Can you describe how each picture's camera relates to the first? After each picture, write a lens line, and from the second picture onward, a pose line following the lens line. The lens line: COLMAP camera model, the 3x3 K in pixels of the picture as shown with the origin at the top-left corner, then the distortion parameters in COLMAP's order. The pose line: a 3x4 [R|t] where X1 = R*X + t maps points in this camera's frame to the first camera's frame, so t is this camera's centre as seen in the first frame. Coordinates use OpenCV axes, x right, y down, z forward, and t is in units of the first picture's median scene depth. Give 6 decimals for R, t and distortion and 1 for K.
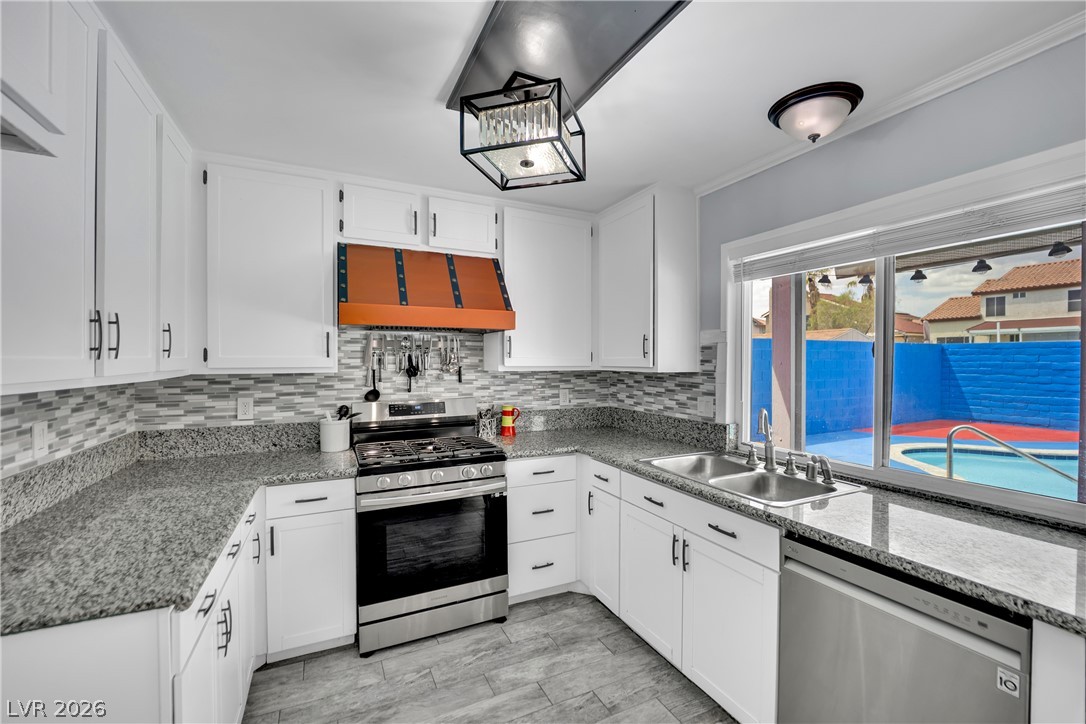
lens RADIAL K [[447.7, 0, 543.1], [0, 447.7, 365.4], [0, 0, 1]] dist [-0.019969, -0.002597]
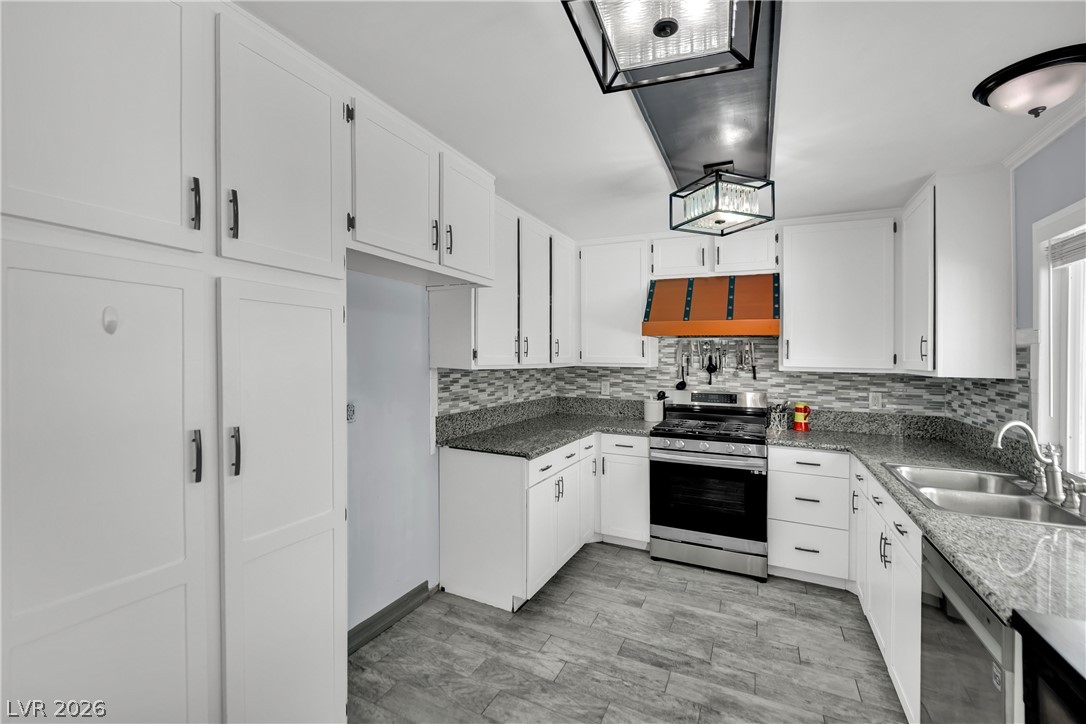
lens RADIAL K [[447.7, 0, 543.1], [0, 447.7, 365.4], [0, 0, 1]] dist [-0.019969, -0.002597]
pose [[0.623308, 0.023374, -0.781627, 0.441218], [-0.021735, 0.999685, 0.012562, -0.001685], [0.781674, 0.009159, 0.623620, -0.190903]]
